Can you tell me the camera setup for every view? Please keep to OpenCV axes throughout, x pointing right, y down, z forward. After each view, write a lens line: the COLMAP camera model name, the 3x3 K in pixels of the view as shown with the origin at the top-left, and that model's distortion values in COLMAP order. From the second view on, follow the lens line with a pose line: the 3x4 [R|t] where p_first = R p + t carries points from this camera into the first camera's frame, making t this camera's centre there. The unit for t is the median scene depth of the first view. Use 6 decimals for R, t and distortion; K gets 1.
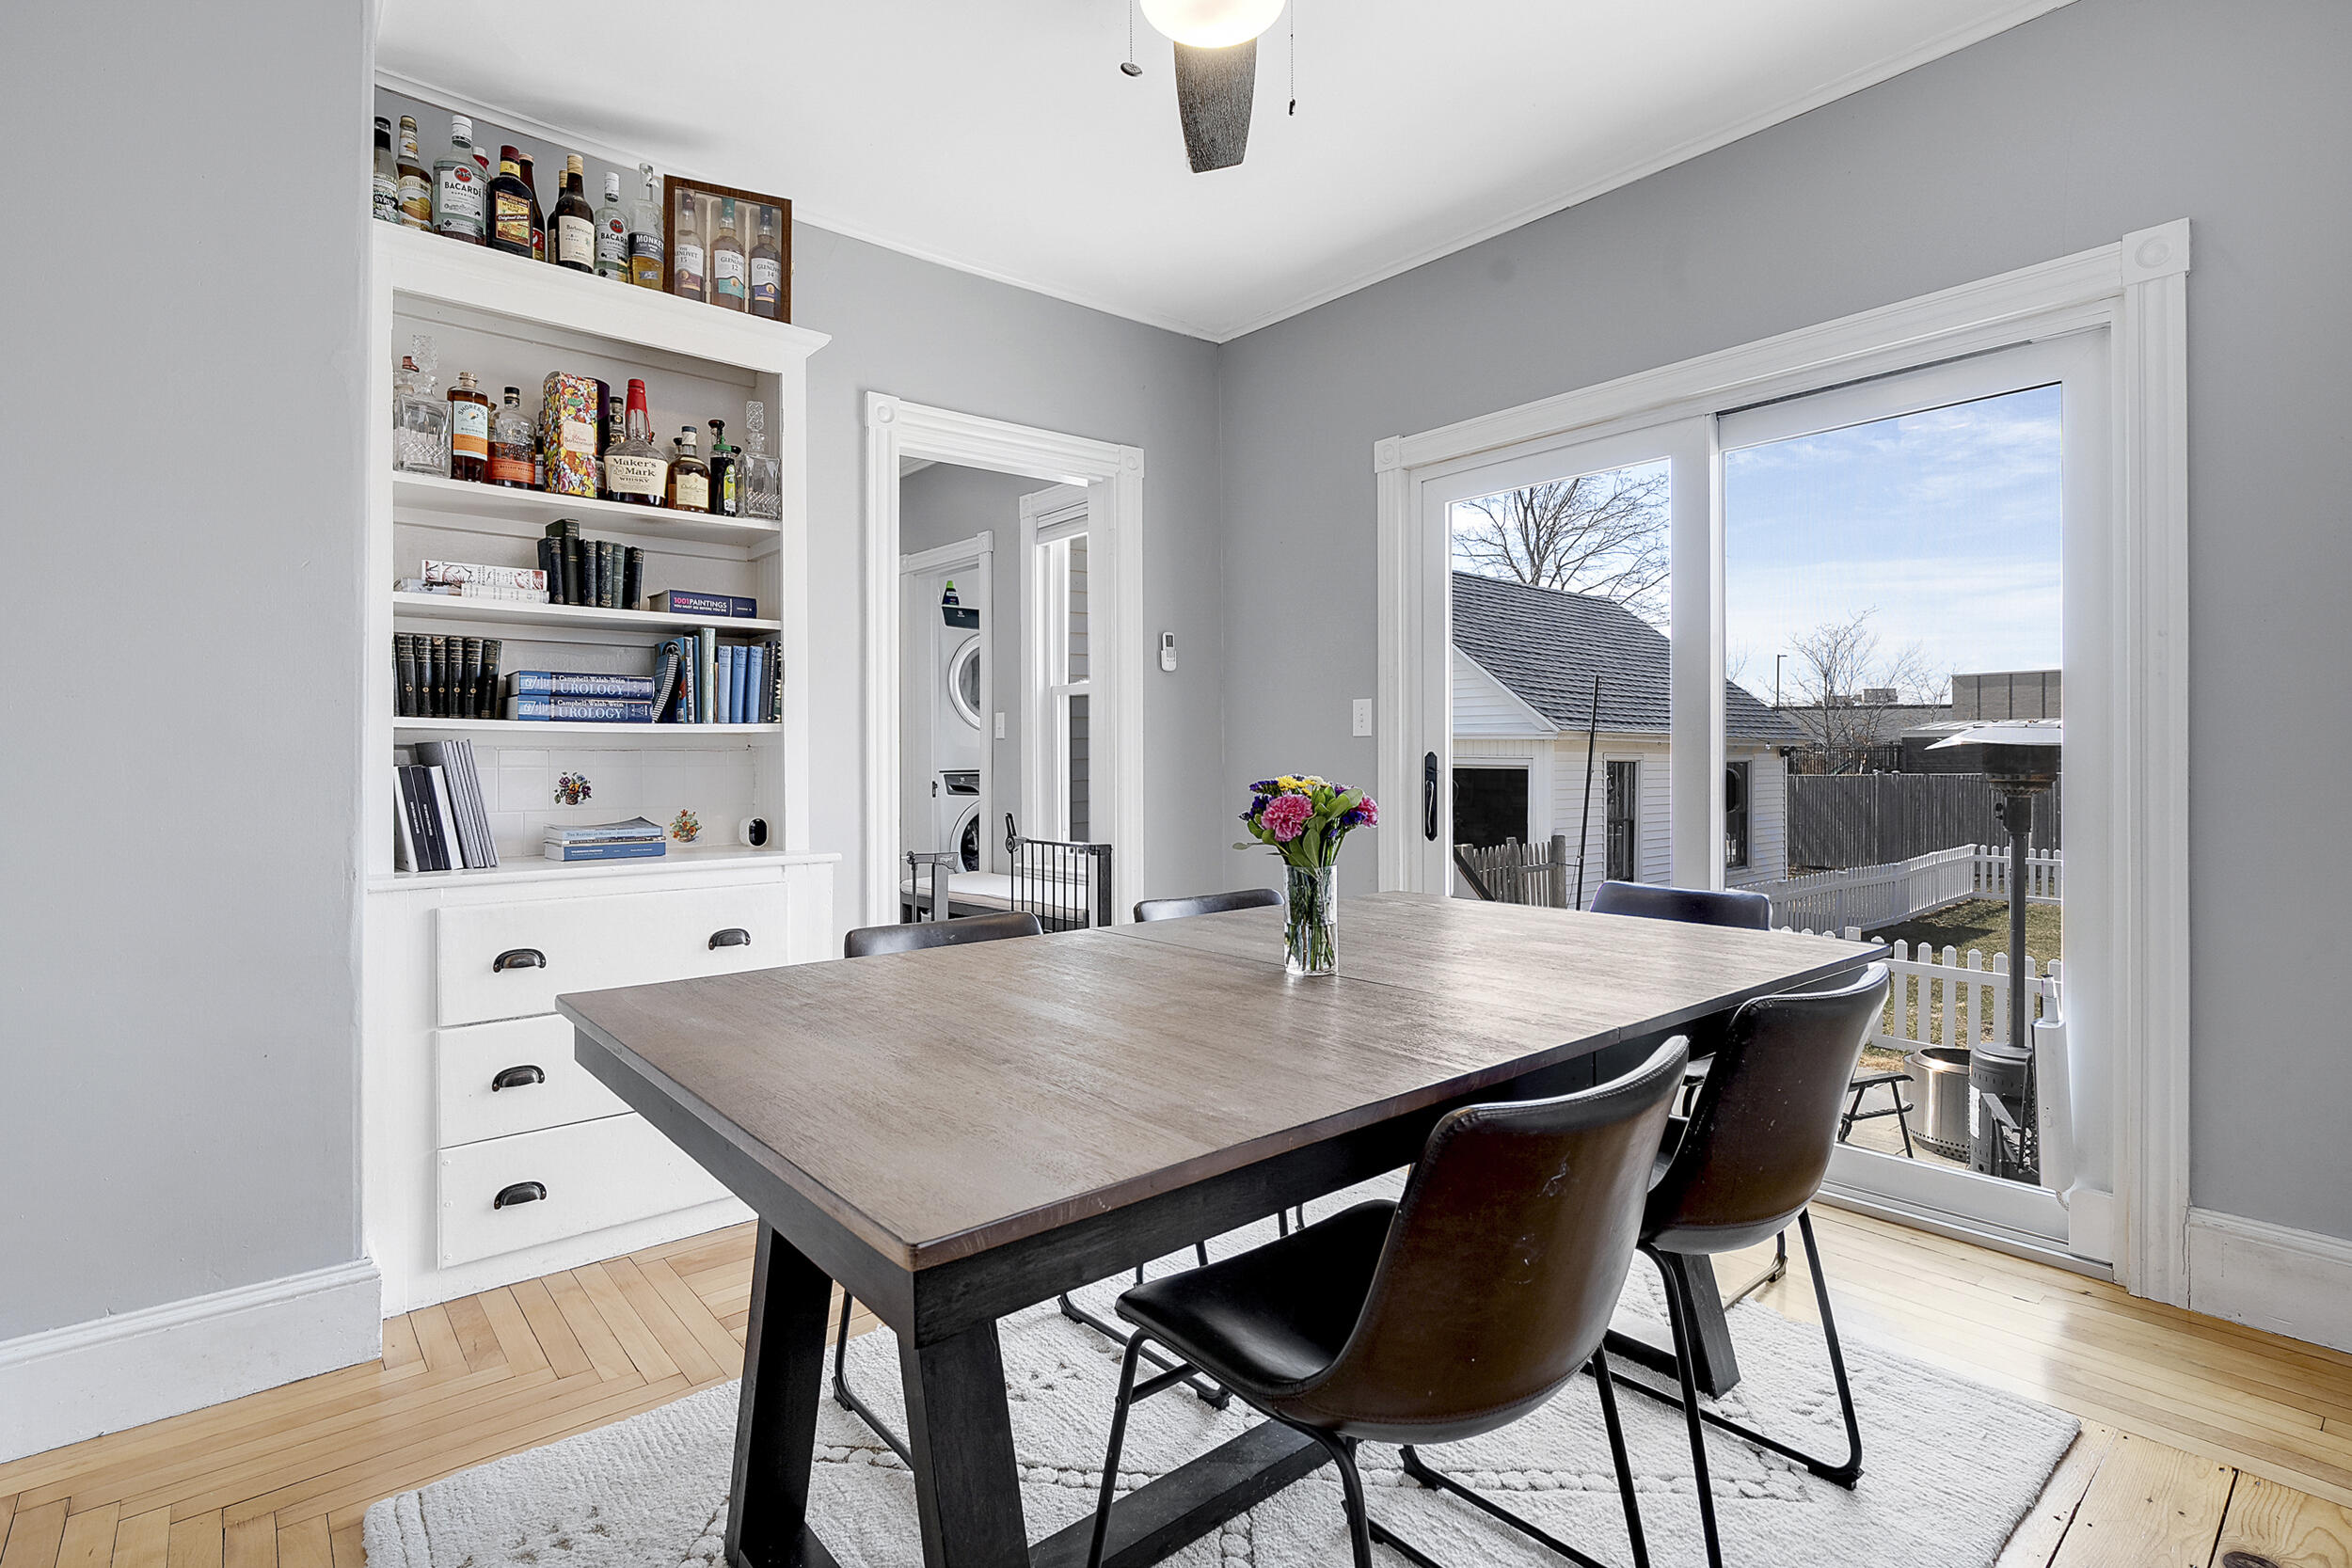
lens RADIAL K [[1140.6, 0, 1172.2], [0, 1140.6, 762.2], [0, 0, 1]] dist [-0.000505, 0.000539]
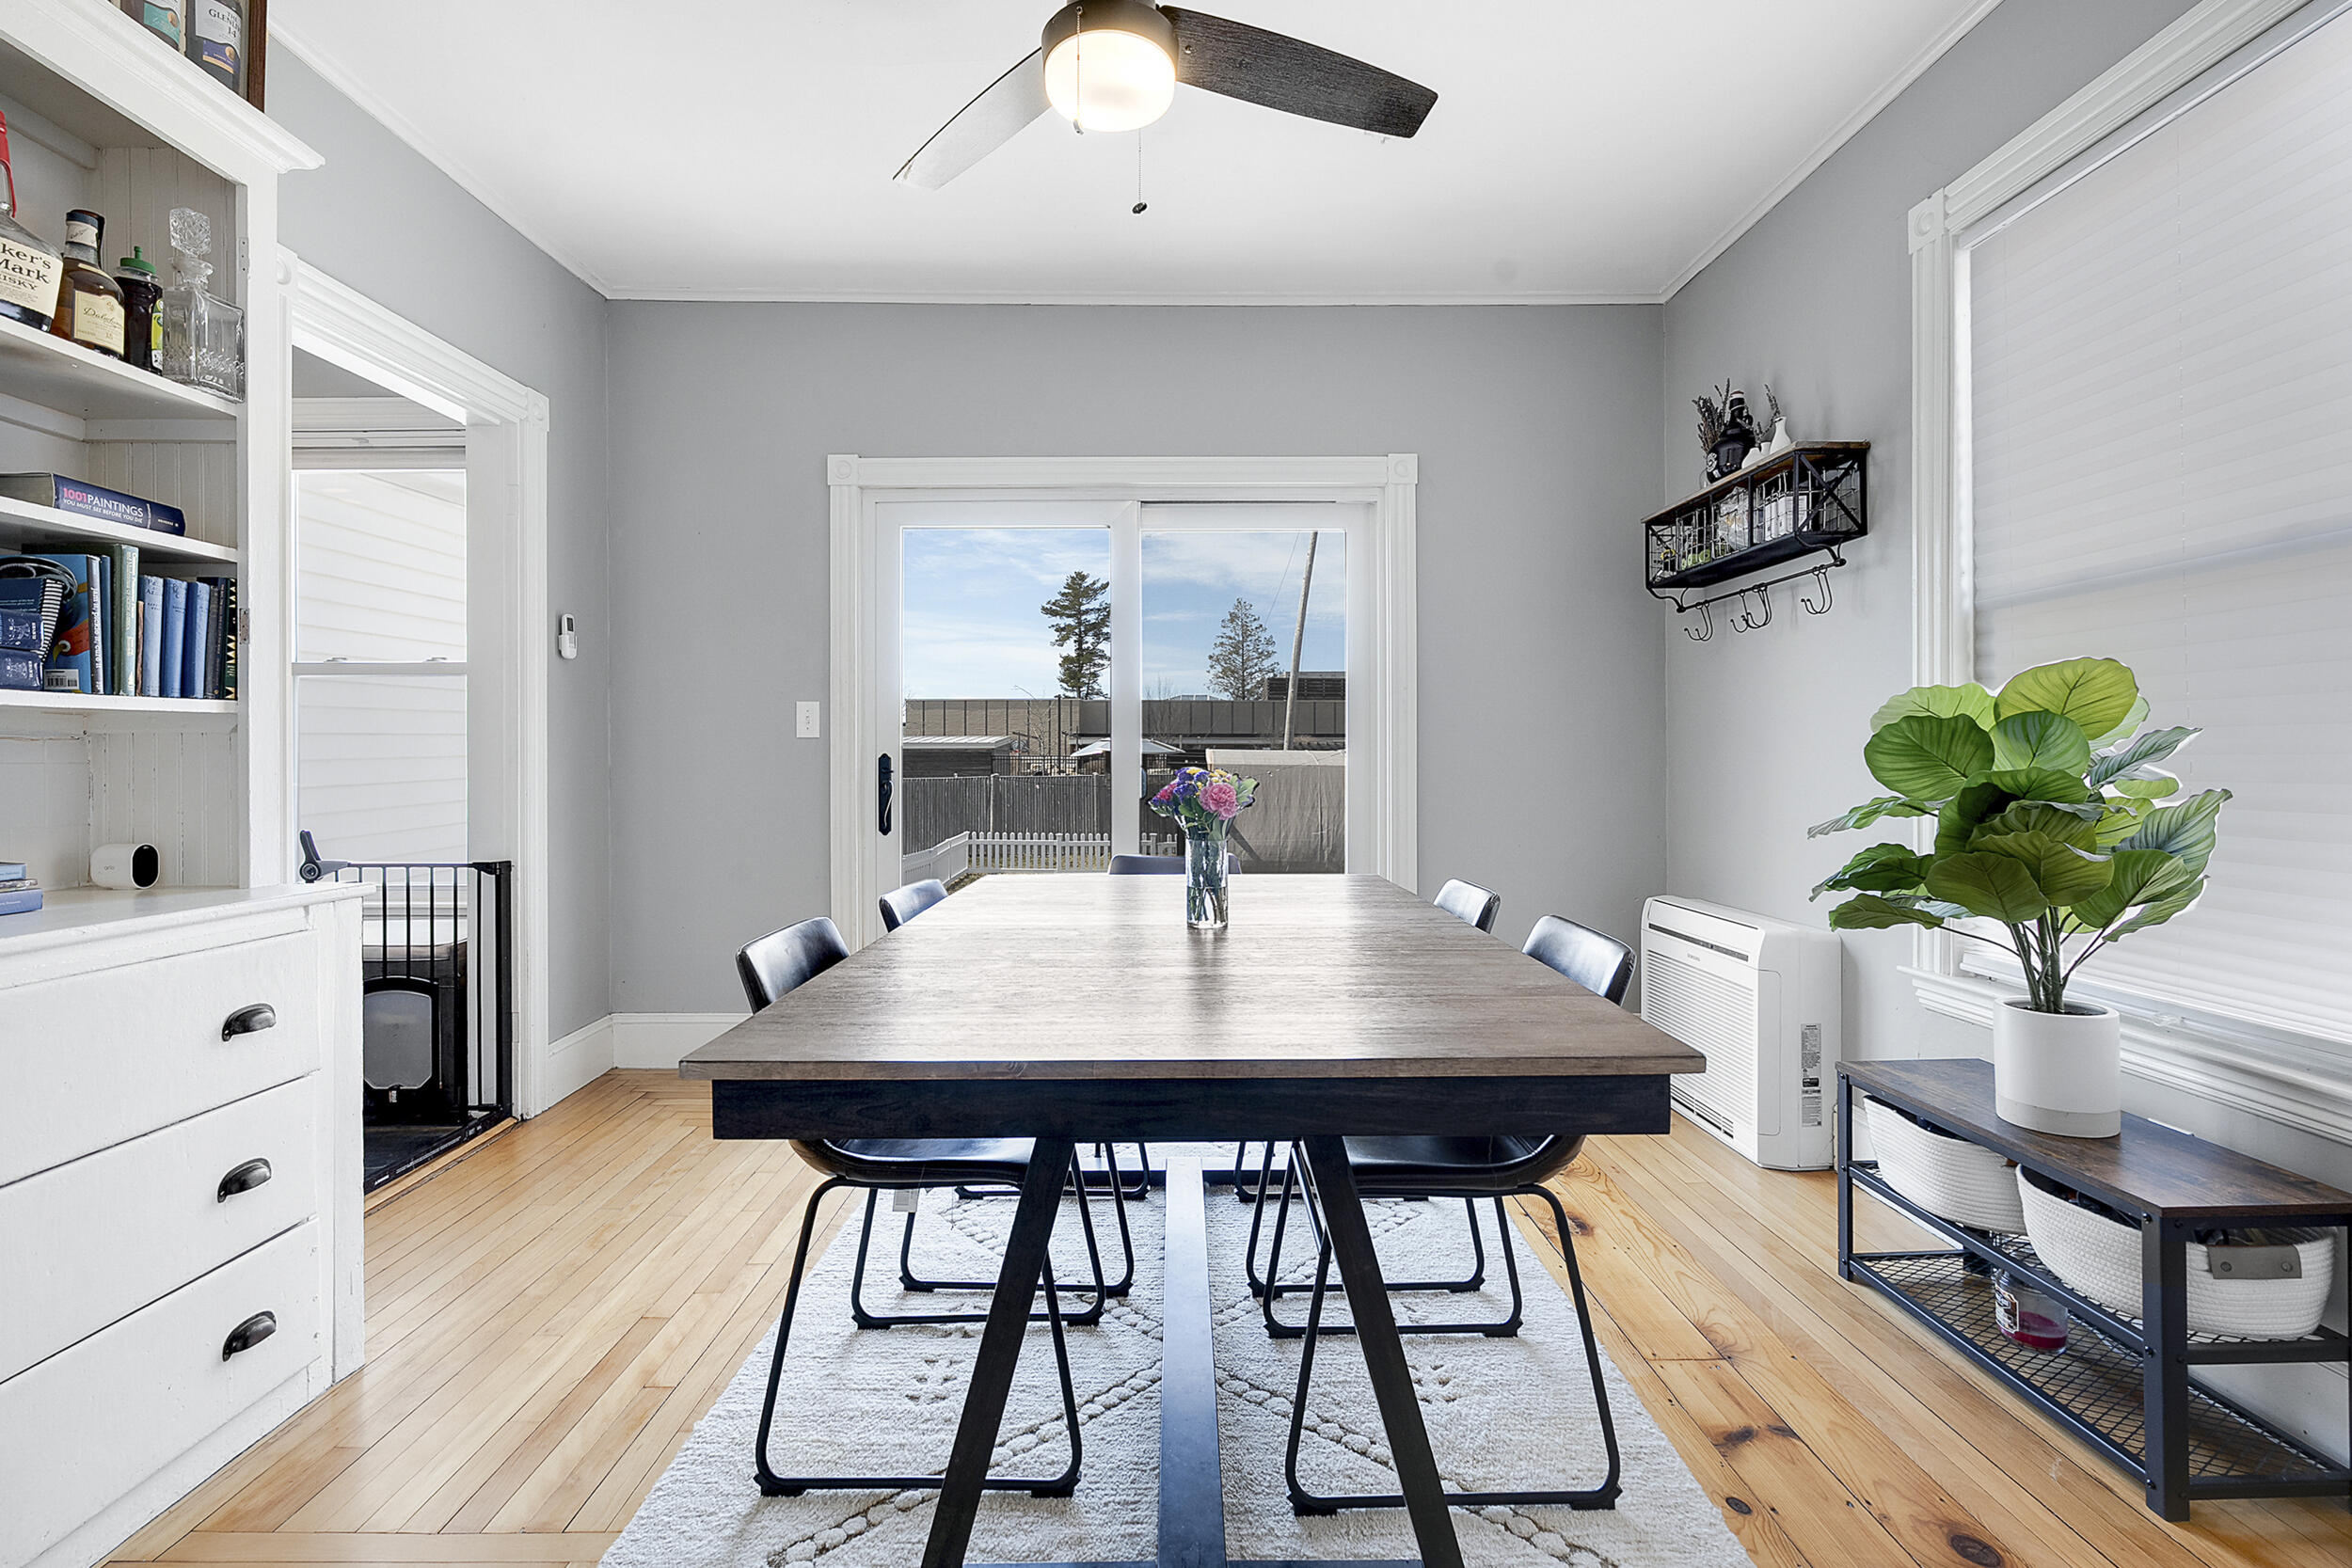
lens RADIAL K [[1078.1, 0, 1177.5], [0, 1078.1, 771.3], [0, 0, 1]] dist [-0.007199, 0.003148]
pose [[0.637729, -0.003007, 0.770255, -0.480566], [0.002677, 0.999995, 0.001688, 0.008534], [-0.770256, 0.000986, 0.637734, 0.165715]]
